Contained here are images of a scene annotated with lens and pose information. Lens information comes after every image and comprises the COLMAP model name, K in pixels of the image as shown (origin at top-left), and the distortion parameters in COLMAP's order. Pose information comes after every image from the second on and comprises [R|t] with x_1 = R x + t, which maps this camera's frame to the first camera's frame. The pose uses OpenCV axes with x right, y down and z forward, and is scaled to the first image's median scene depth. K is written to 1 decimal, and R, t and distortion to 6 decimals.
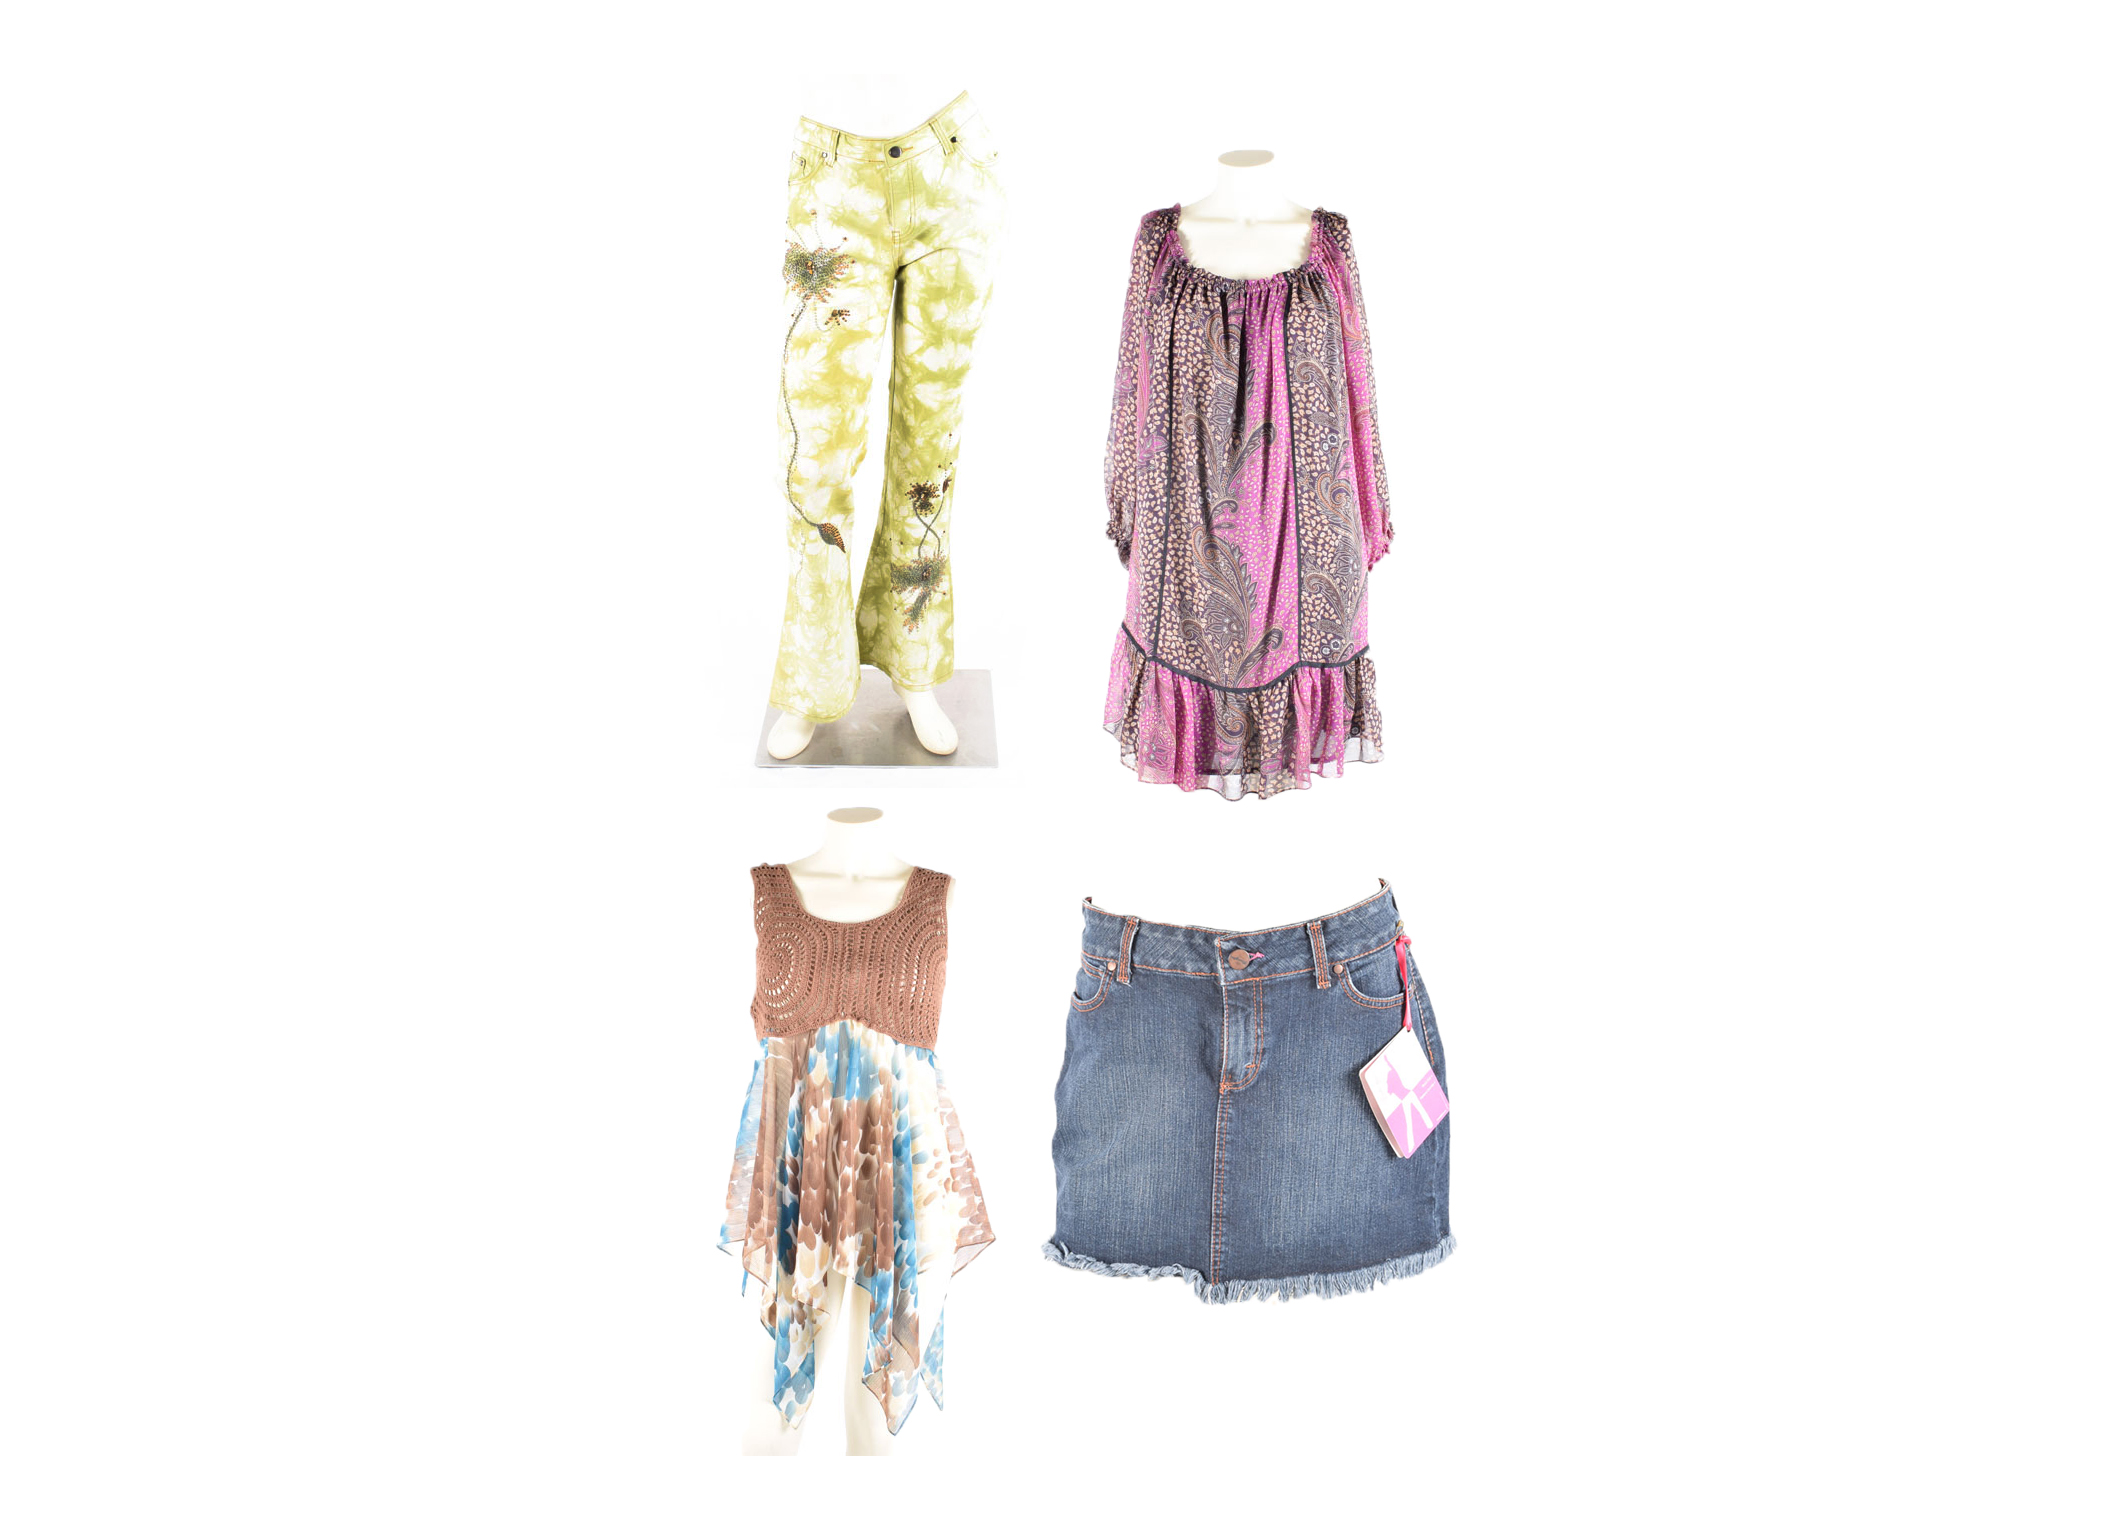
lens RADIAL K [[2964.0, 0, 1061.1], [0, 2964.0, 758.6], [0, 0, 1]] dist [-0.040435, 0.000000]
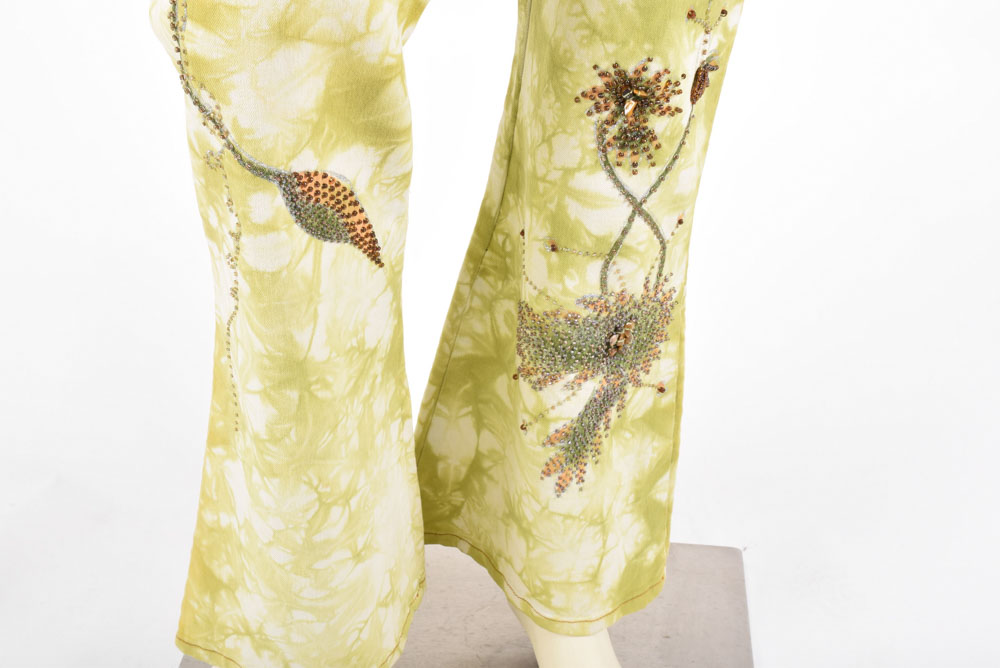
lens RADIAL K [[1485.8, 0, 501.6], [0, 1485.8, 332.5], [0, 0, 1]] dist [-0.001865, 0.000000]
pose [[0.994283, 0.069459, -0.081103, -0.045319], [-0.068602, 0.997555, 0.013309, -0.064822], [0.081829, -0.007669, 0.996617, 0.829998]]
